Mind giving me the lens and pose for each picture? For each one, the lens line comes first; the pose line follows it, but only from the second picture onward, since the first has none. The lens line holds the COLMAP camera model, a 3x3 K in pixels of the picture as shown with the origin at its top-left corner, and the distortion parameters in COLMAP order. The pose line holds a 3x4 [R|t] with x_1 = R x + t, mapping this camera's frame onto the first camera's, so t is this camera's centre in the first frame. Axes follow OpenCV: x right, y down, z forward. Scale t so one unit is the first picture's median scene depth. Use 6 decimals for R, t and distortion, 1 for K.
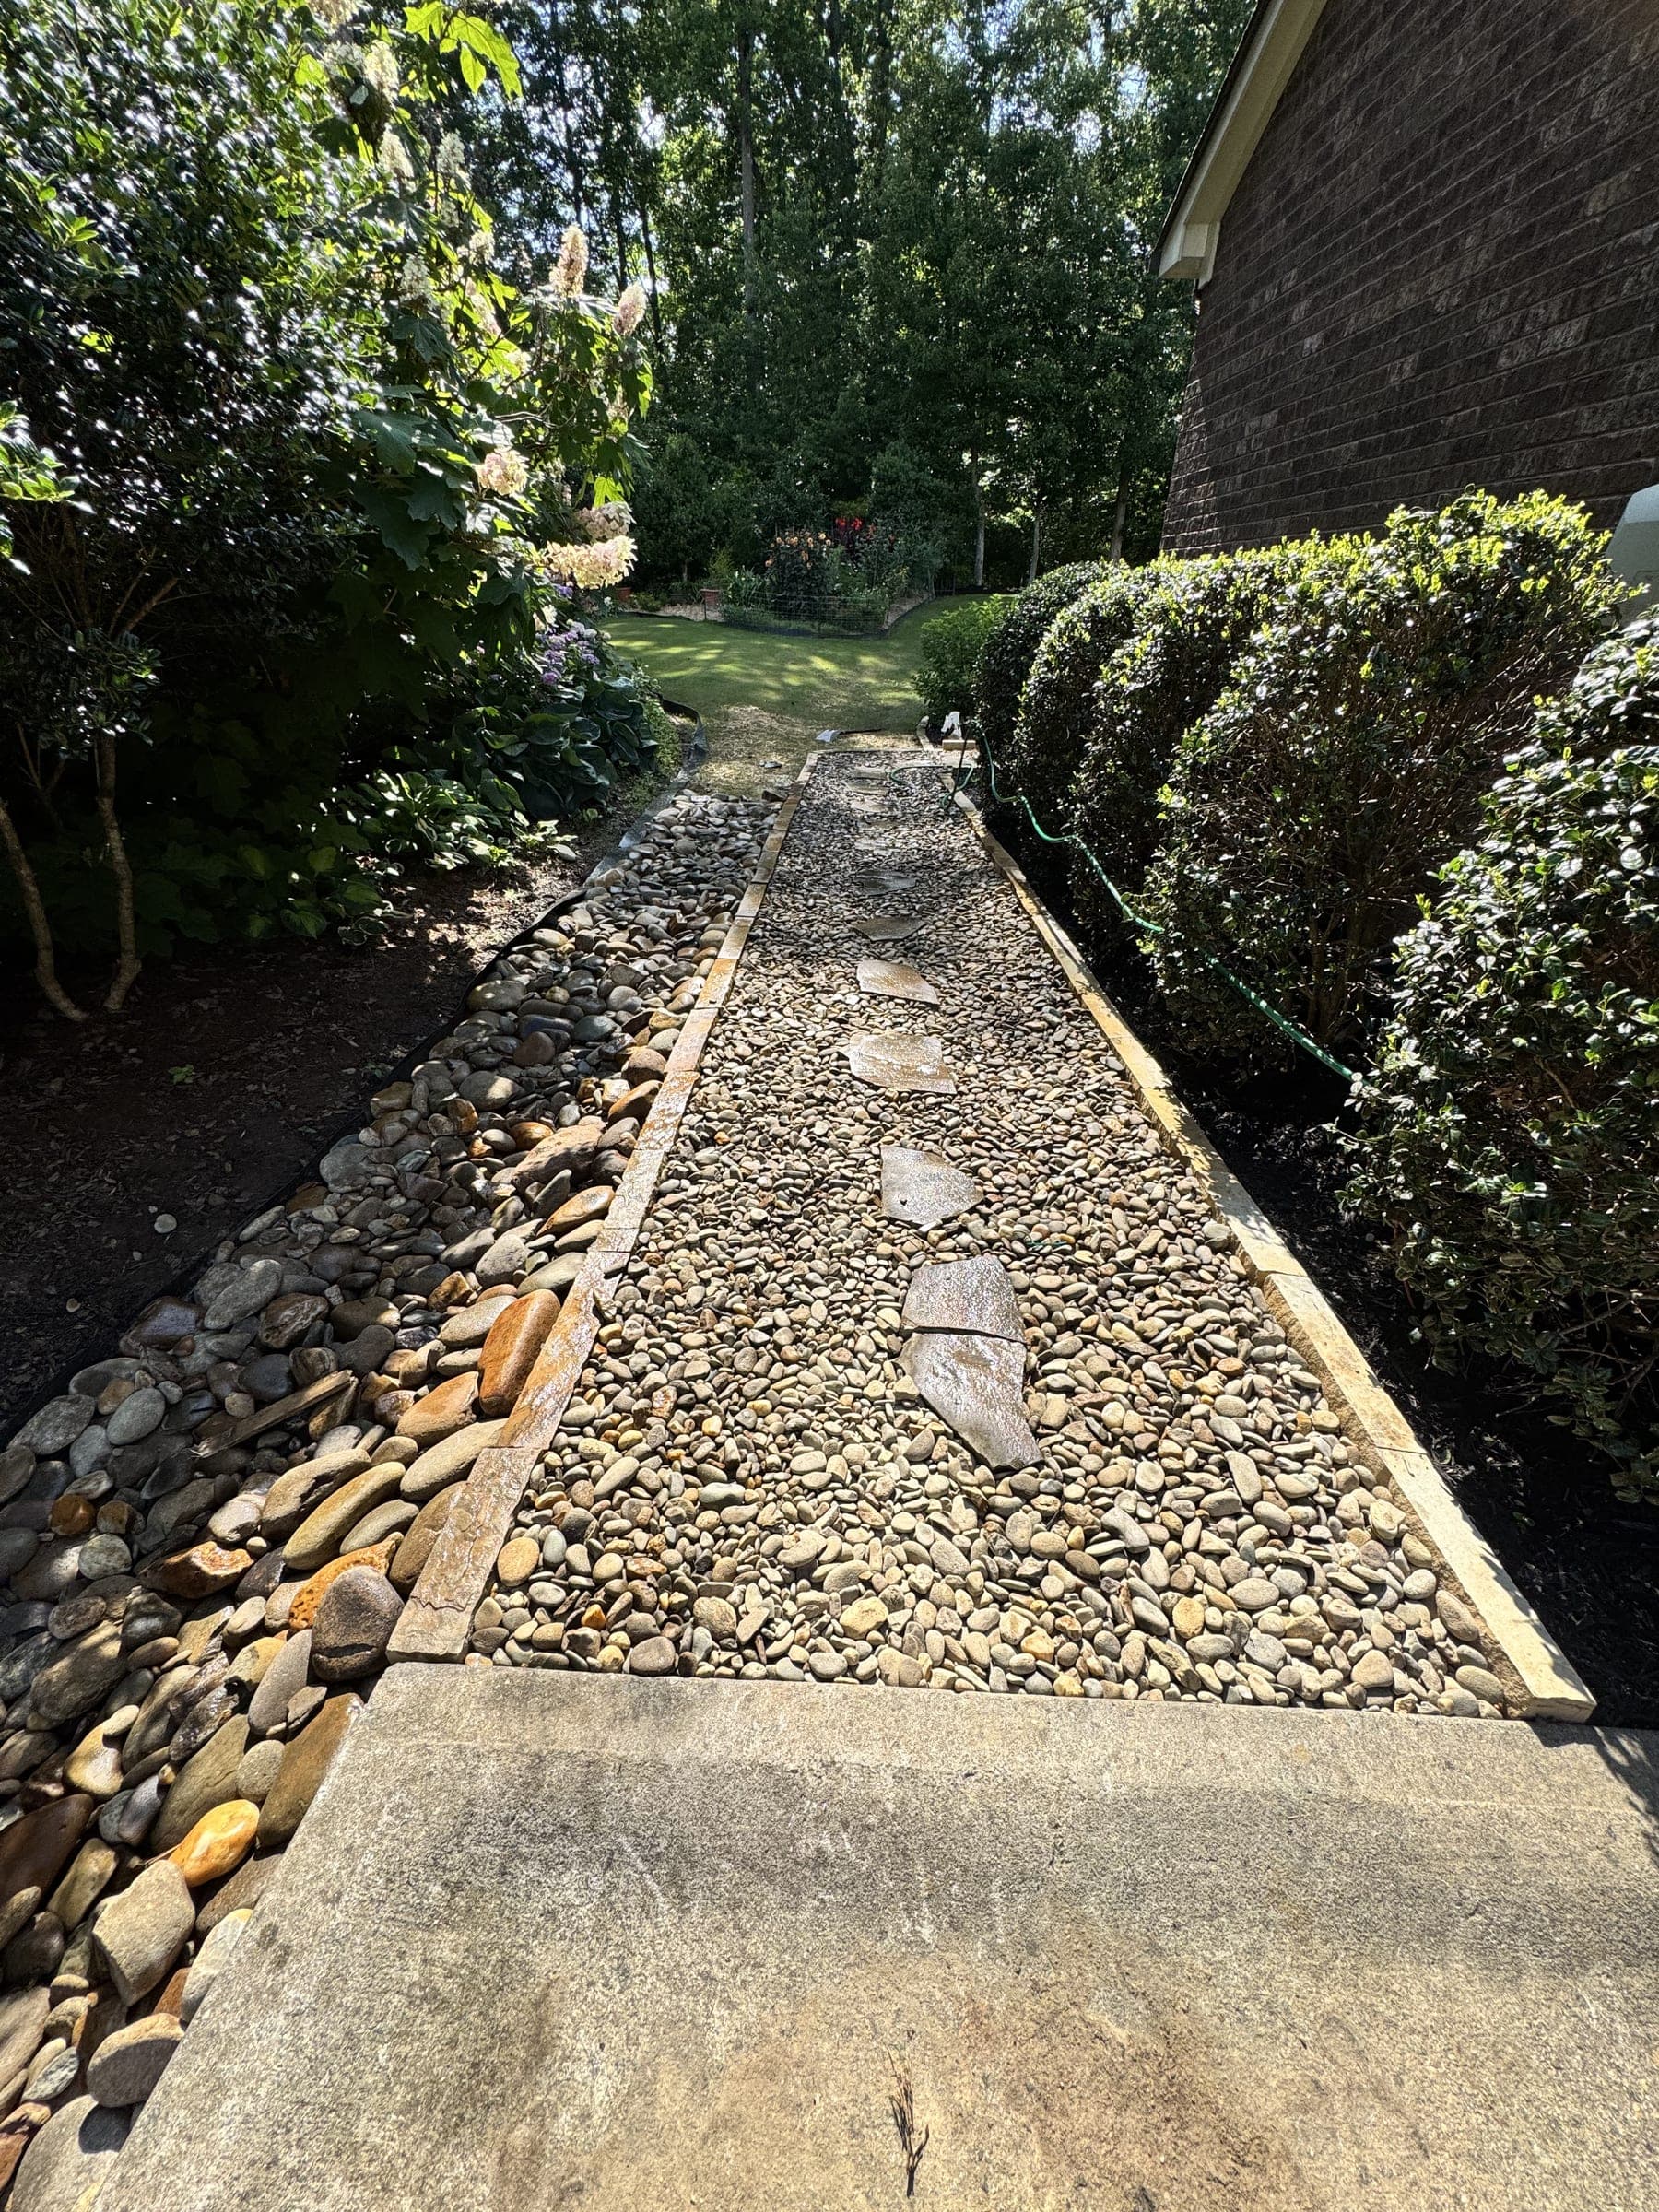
lens RADIAL K [[879.6, 0, 829.5], [0, 879.6, 1106.0], [0, 0, 1]] dist [-0.002264, 0.000382]
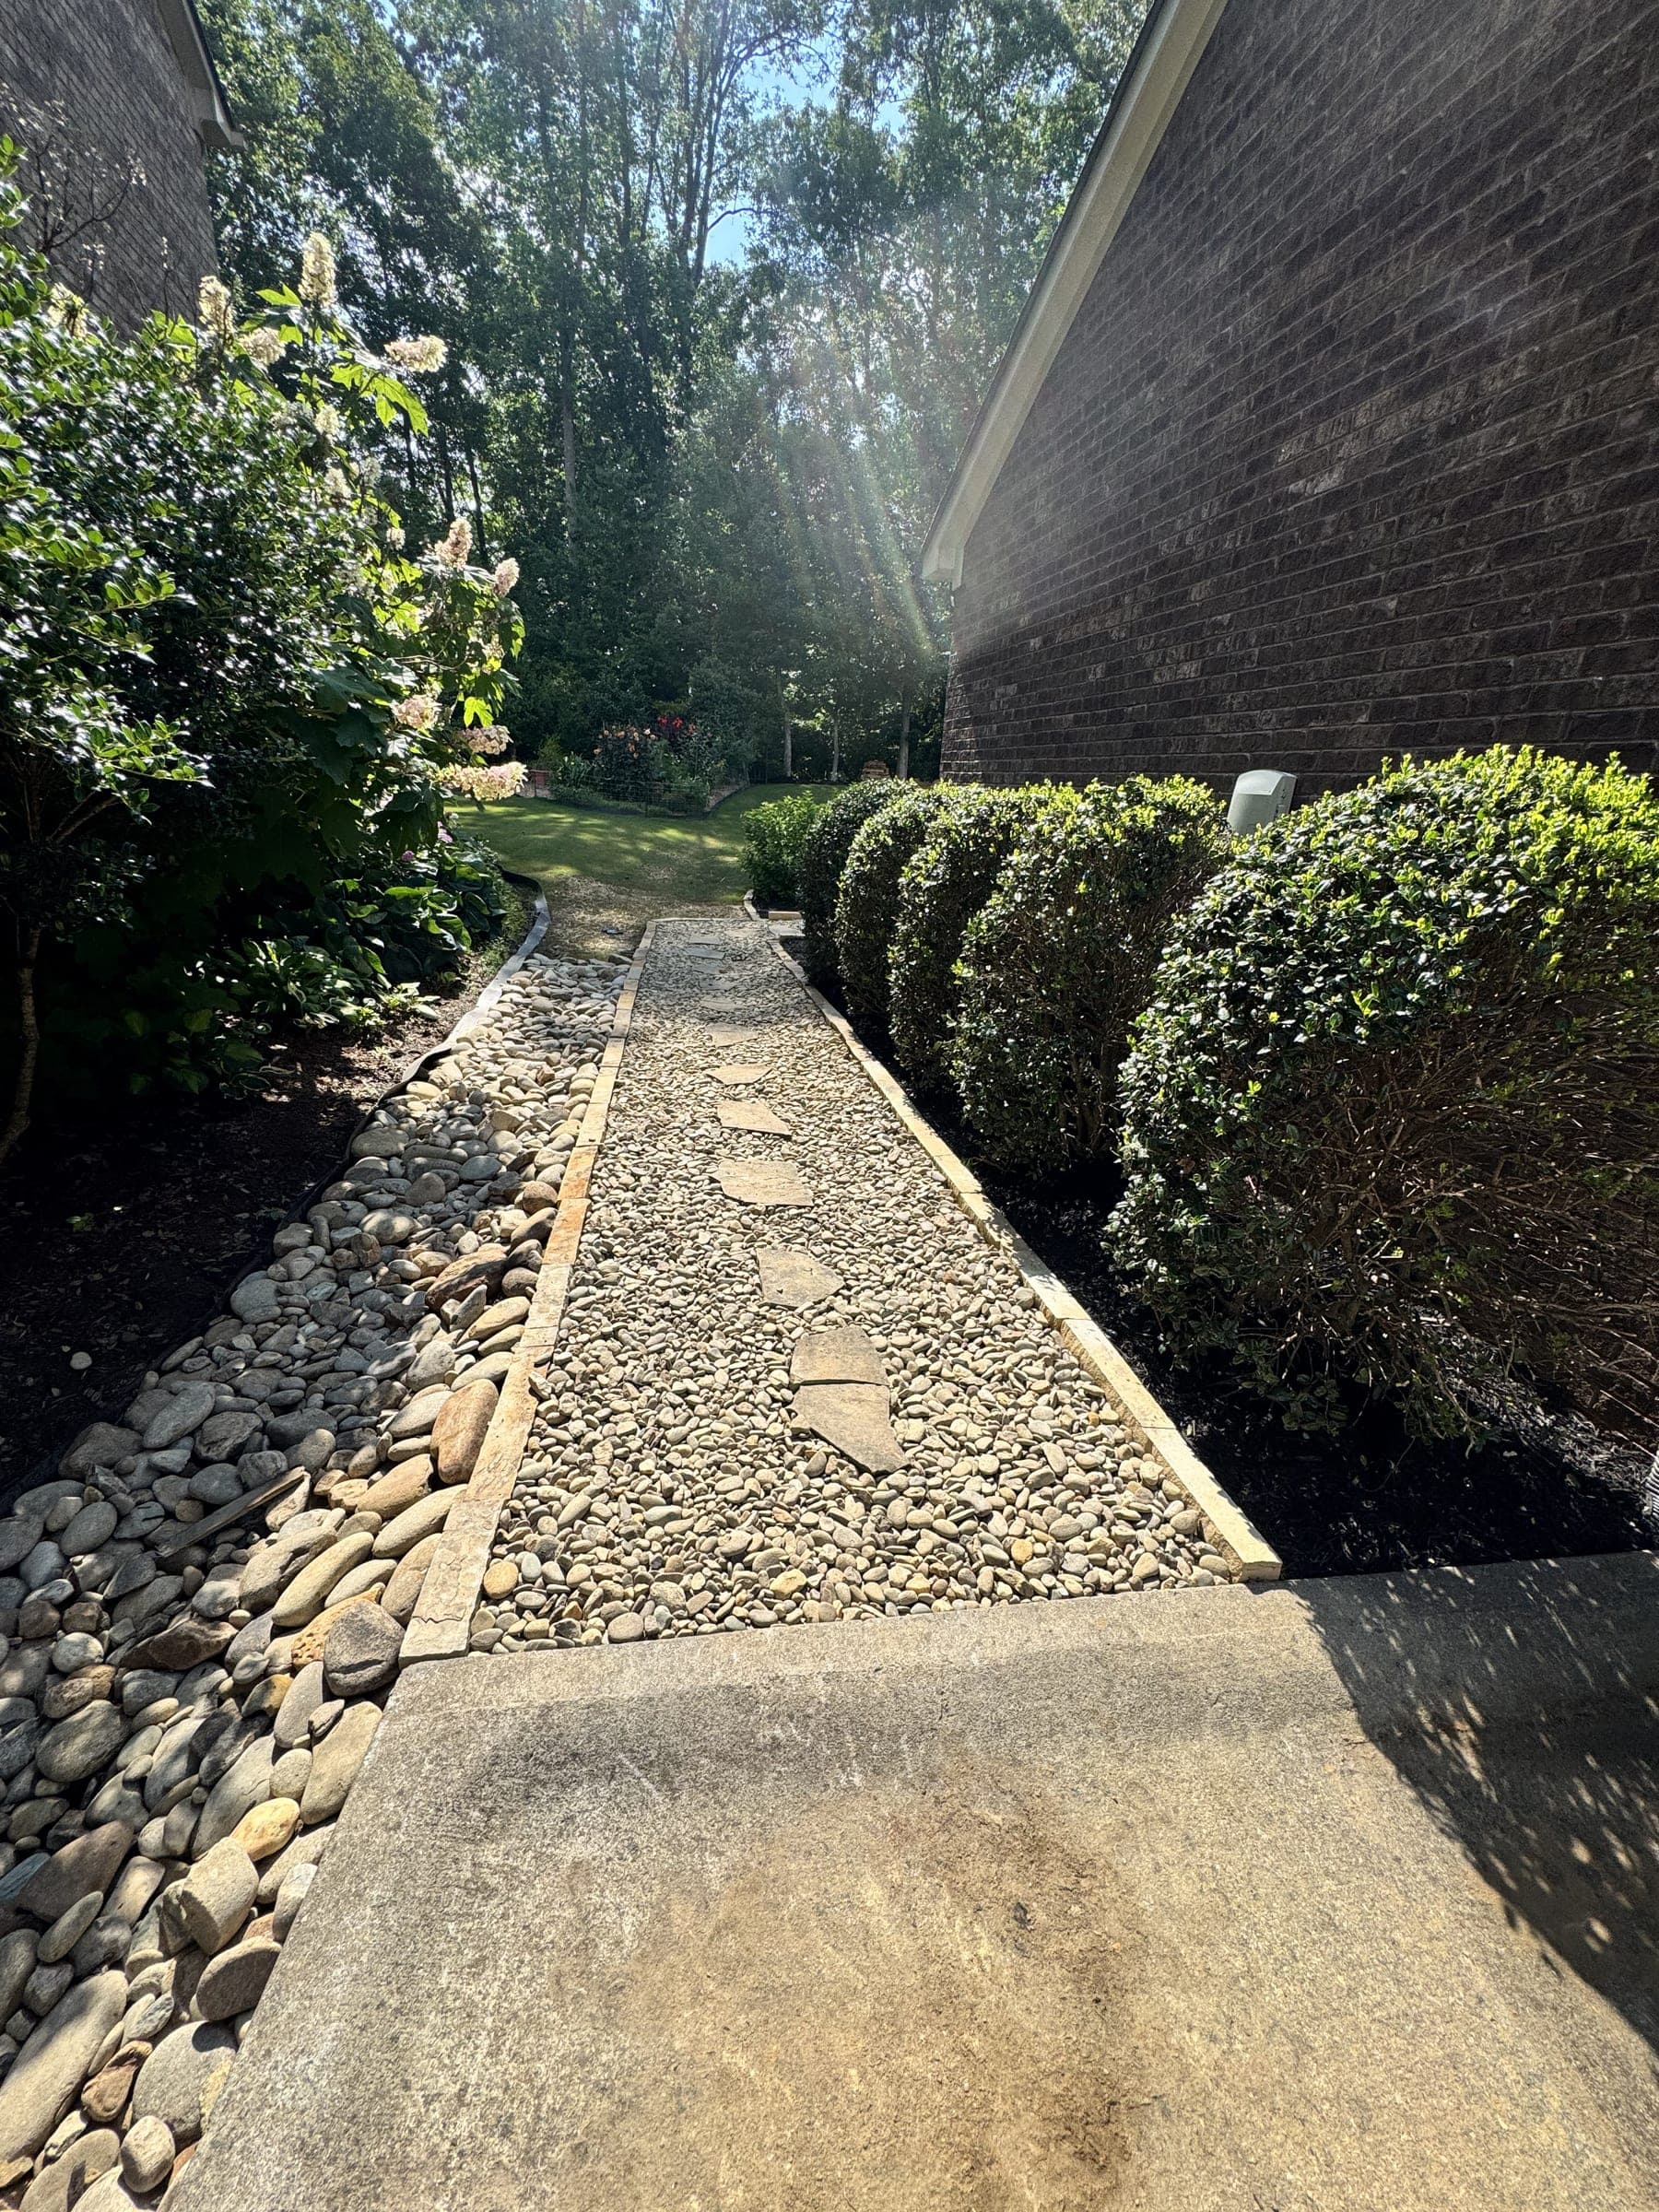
lens RADIAL K [[878.0, 0, 829.5], [0, 878.0, 1106.0], [0, 0, 1]] dist [0.000812, 0.000026]
pose [[0.980774, -0.029020, 0.192979, -0.096457], [0.061073, 0.984852, -0.162286, 0.075261], [-0.185346, 0.170952, 0.967689, -0.287827]]
